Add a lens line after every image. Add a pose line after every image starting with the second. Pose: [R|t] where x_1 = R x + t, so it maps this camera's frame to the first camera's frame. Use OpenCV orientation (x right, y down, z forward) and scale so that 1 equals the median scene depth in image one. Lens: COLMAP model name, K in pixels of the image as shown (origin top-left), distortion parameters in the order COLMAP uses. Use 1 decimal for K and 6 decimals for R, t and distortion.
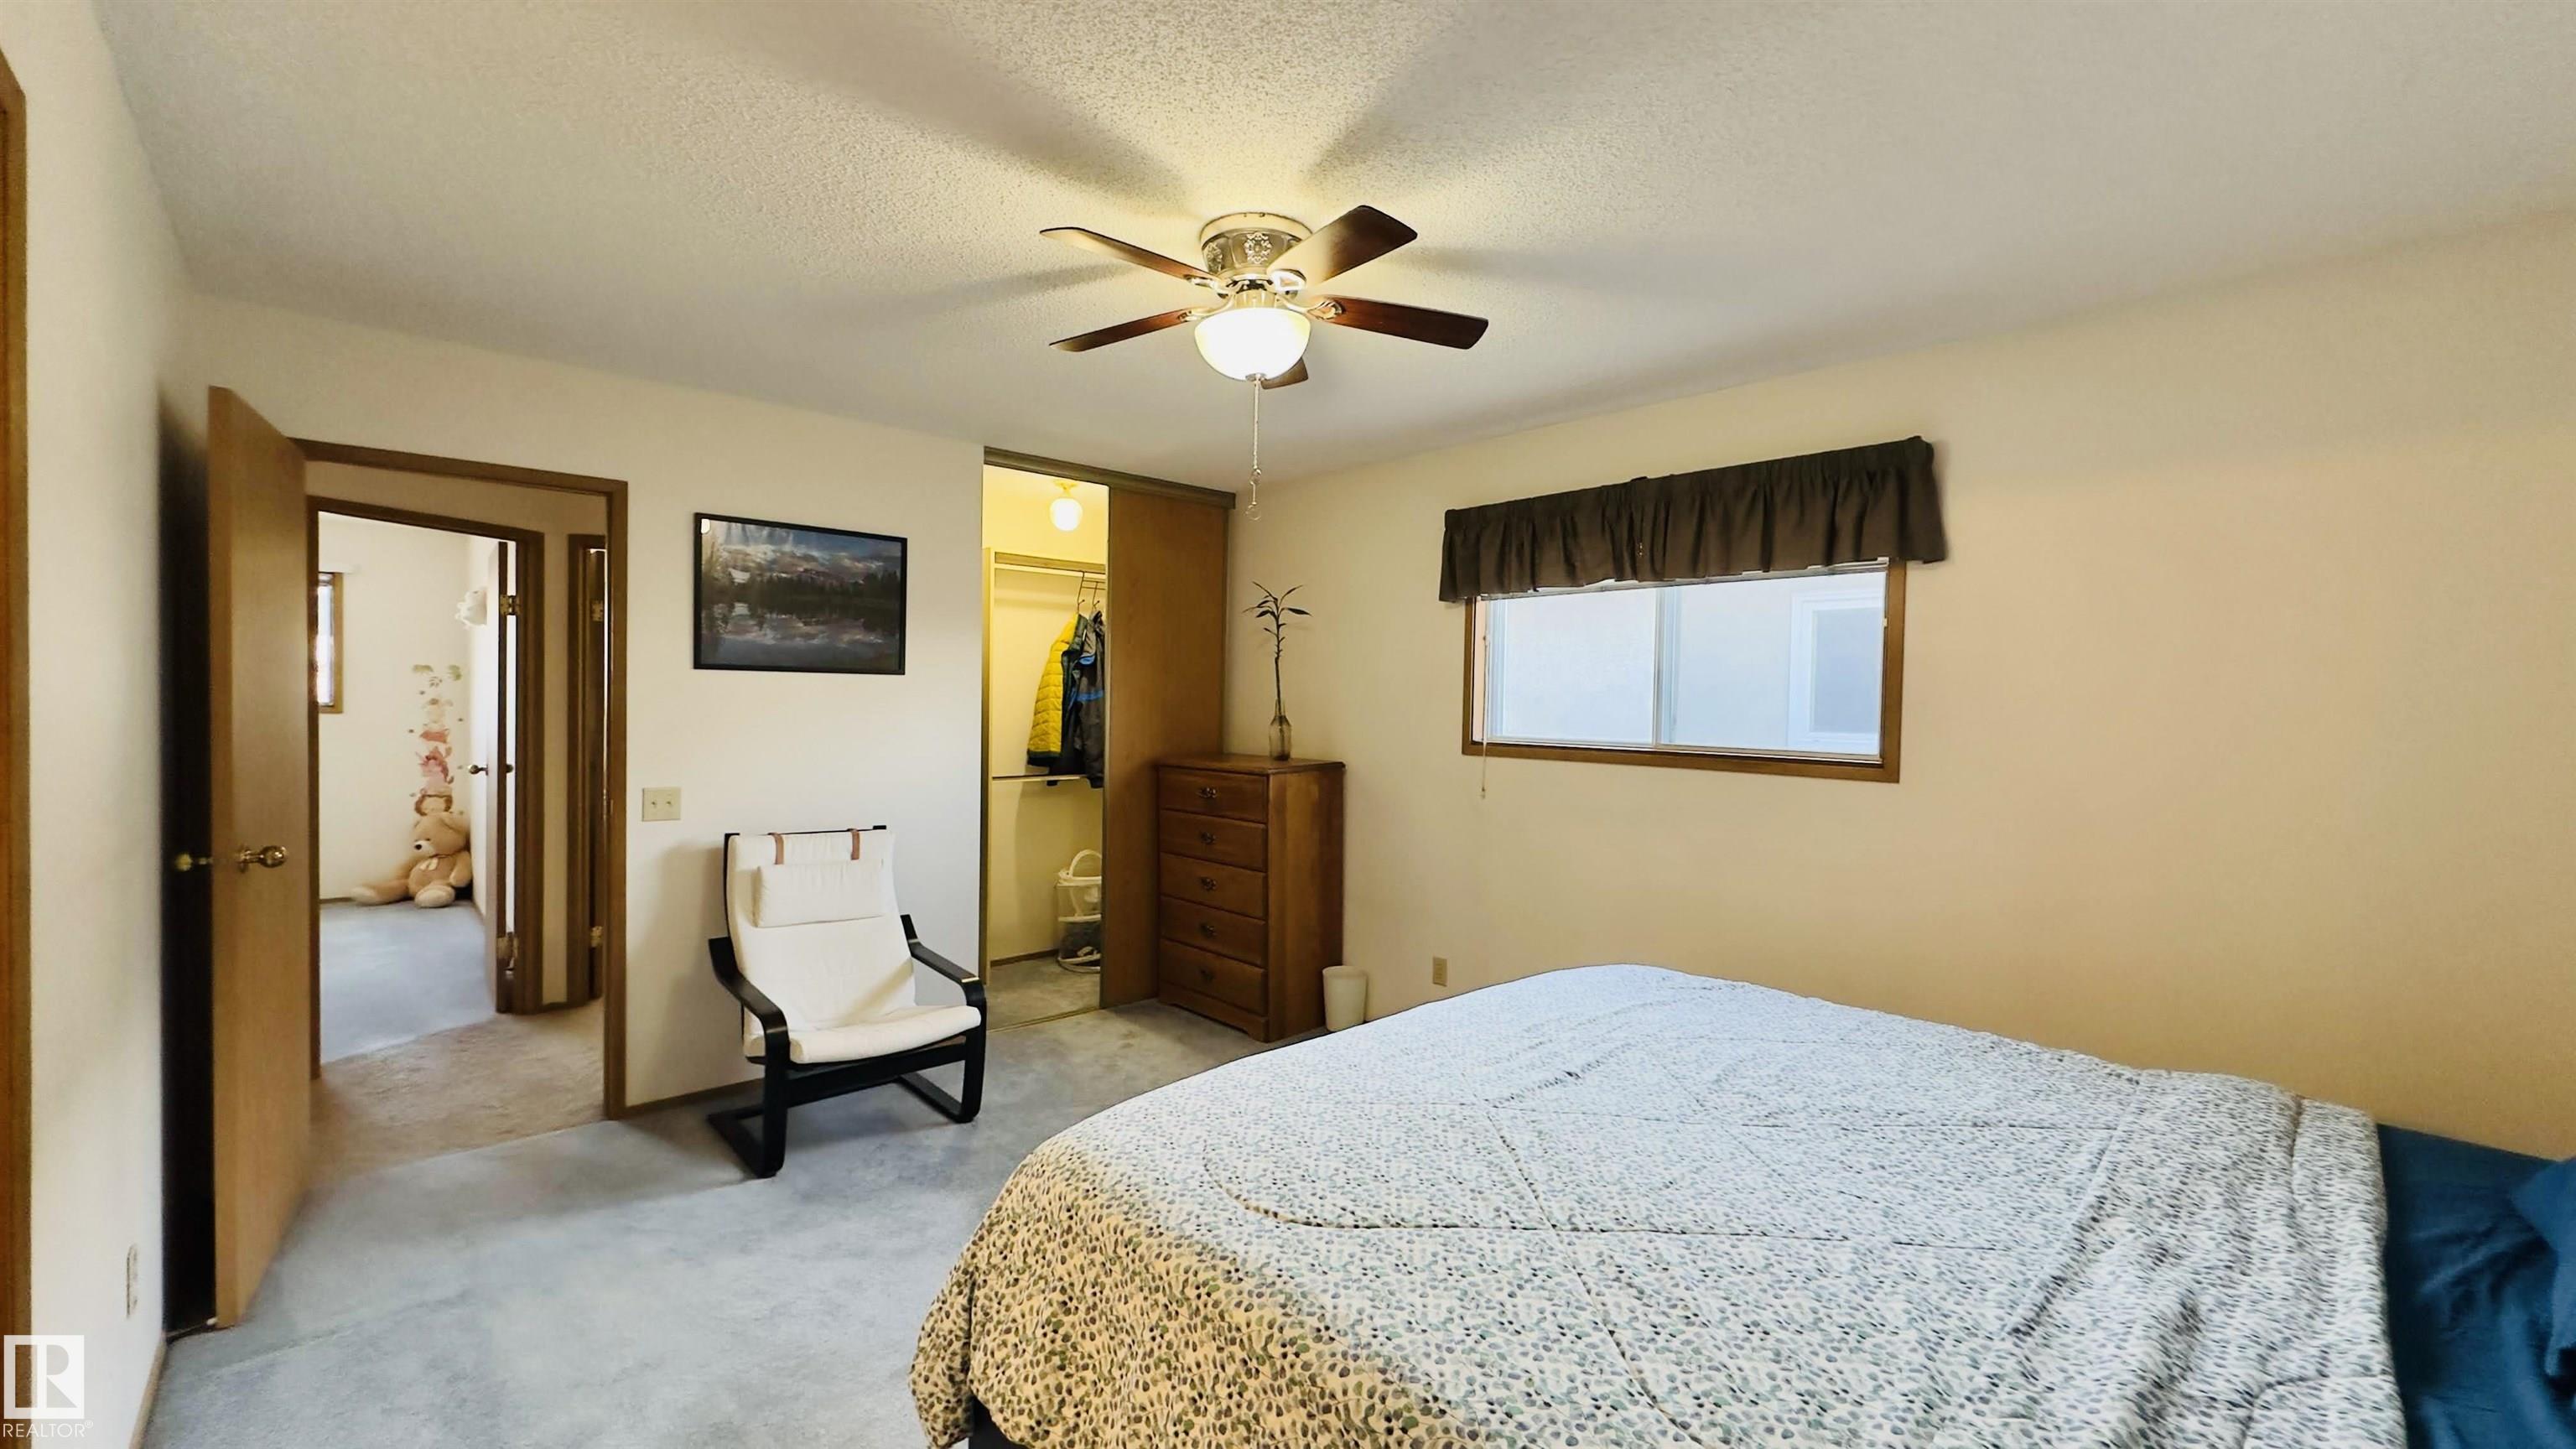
lens RADIAL K [[1026.8, 0, 1286.3], [0, 1026.8, 723.1], [0, 0, 1]] dist [-0.004252, 0.000762]
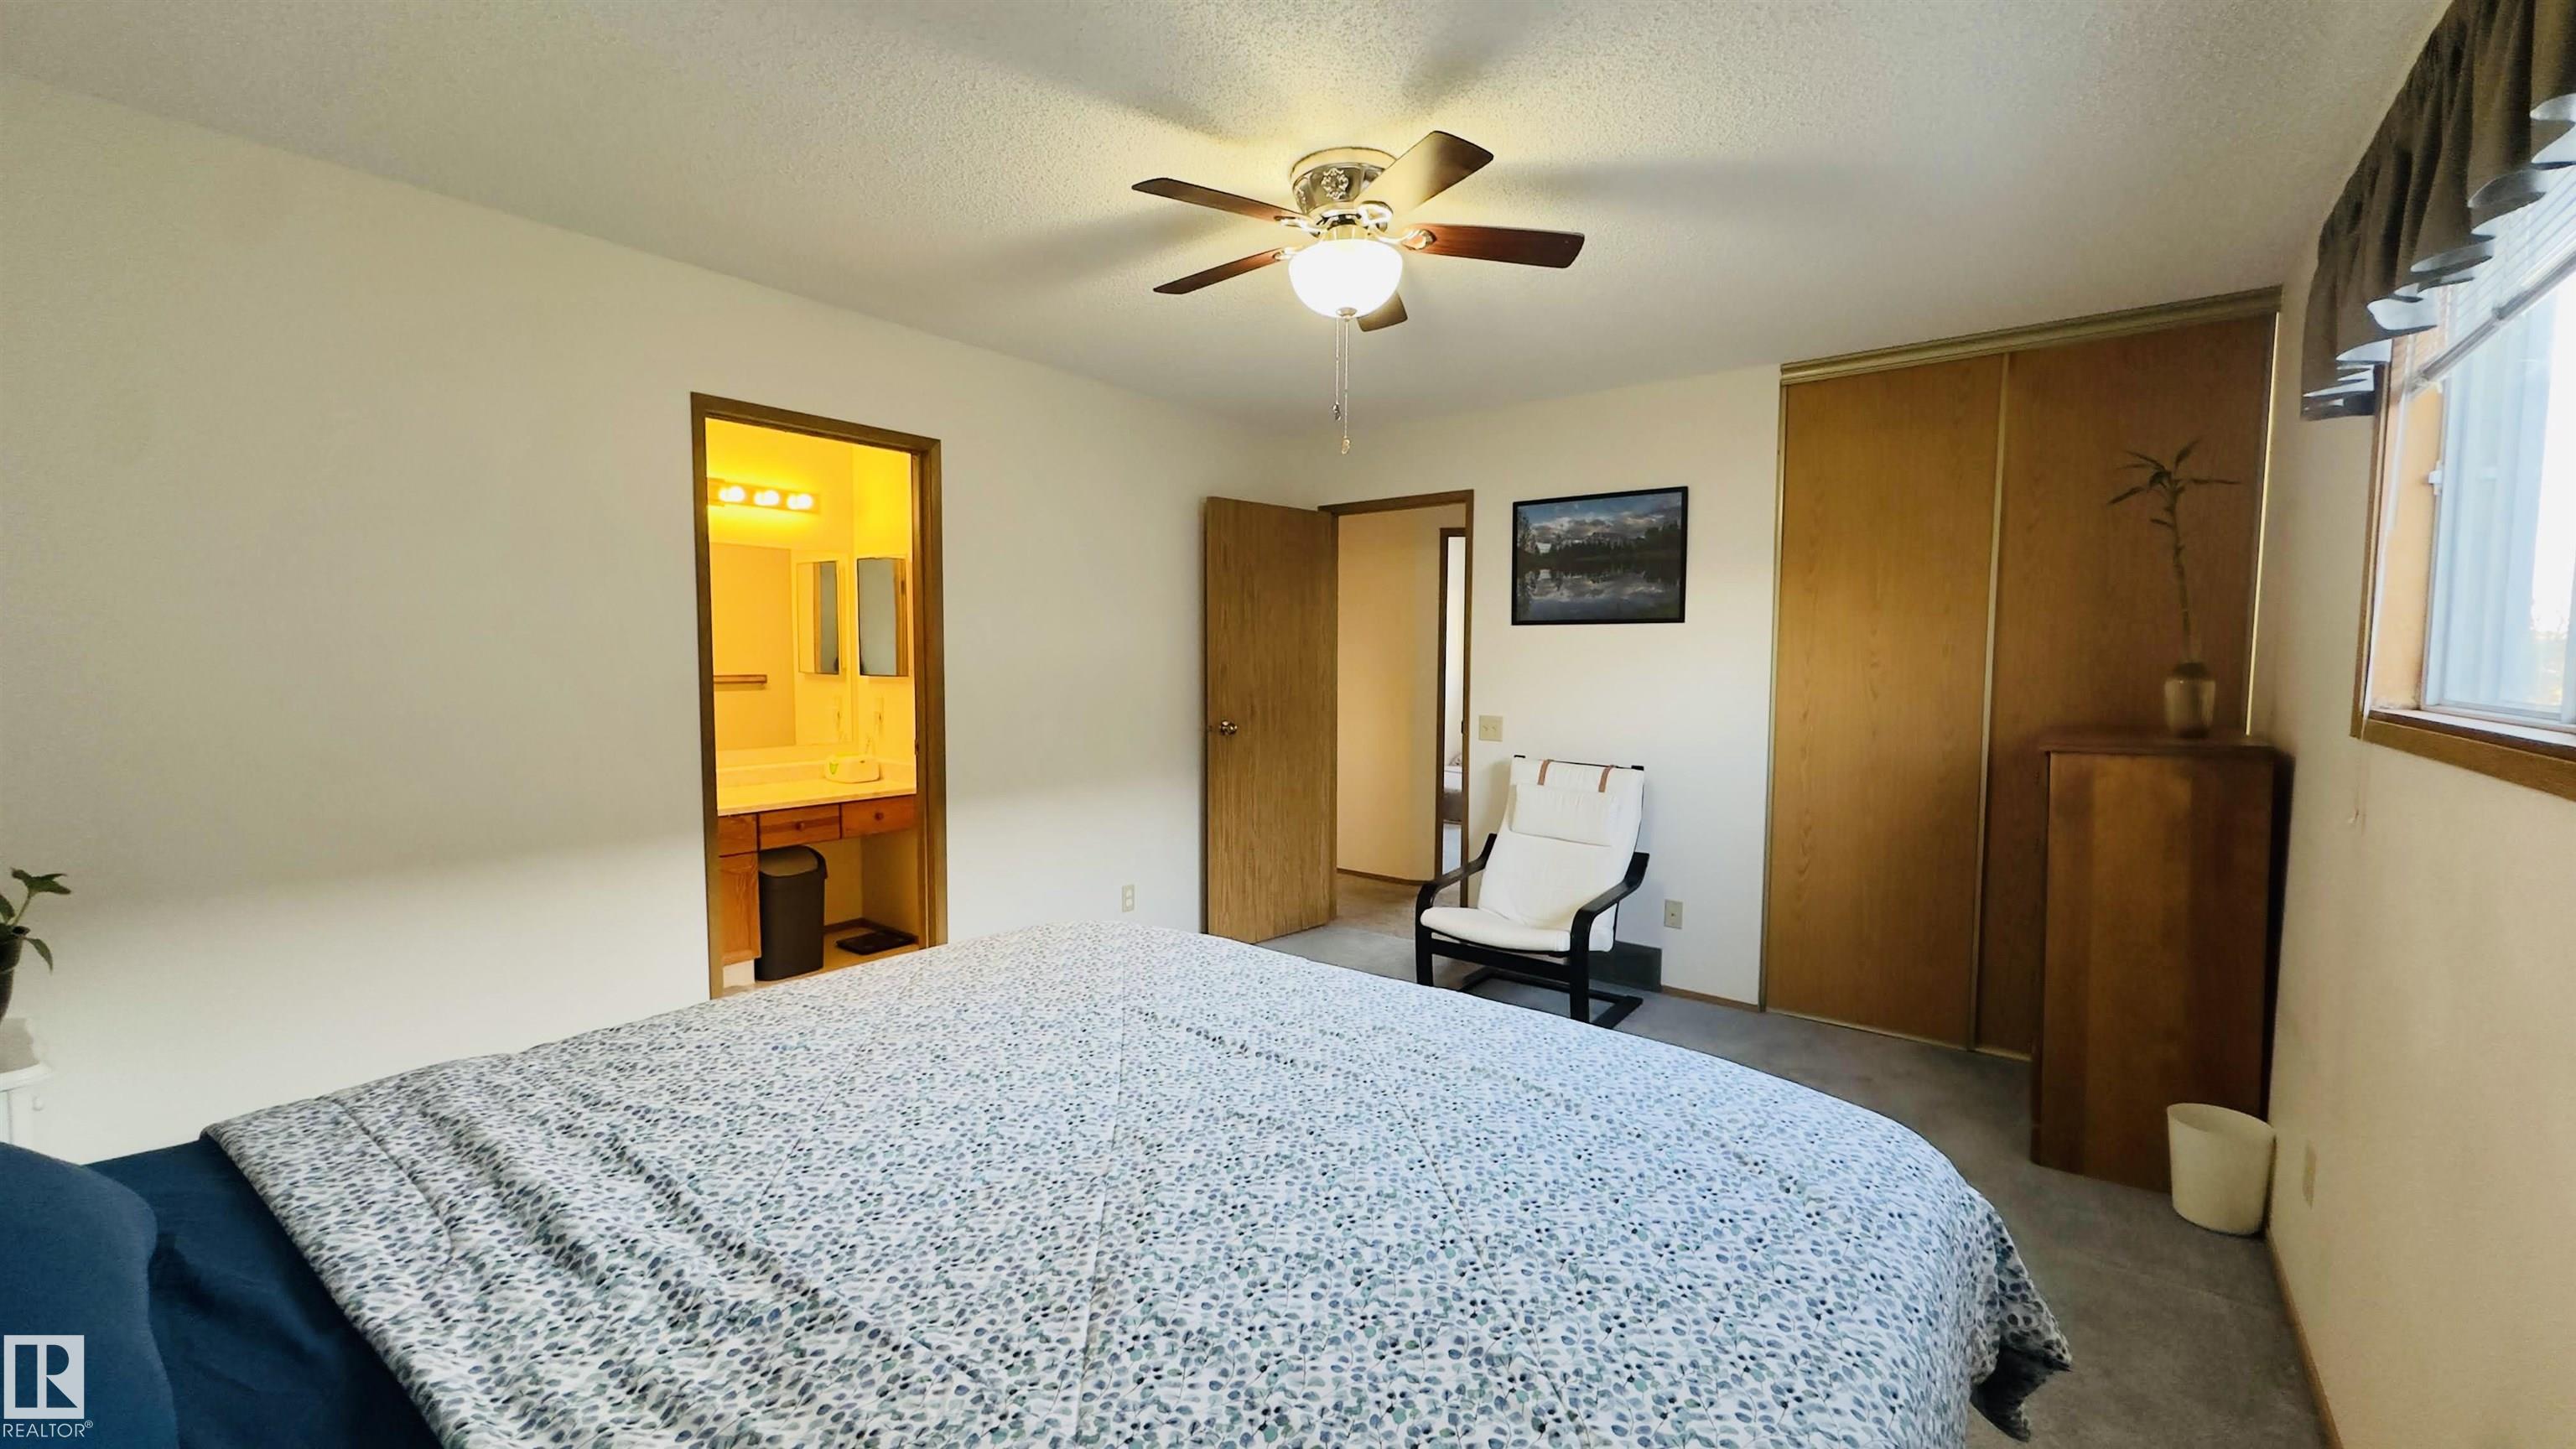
lens RADIAL K [[1029.5, 0, 1288.1], [0, 1029.5, 714.3], [0, 0, 1]] dist [-0.008444, -0.000166]
pose [[0.170255, 0.042728, -0.984473, 0.683659], [-0.025669, 0.998913, 0.038916, 0.016780], [0.985066, 0.018645, 0.171166, 0.537005]]
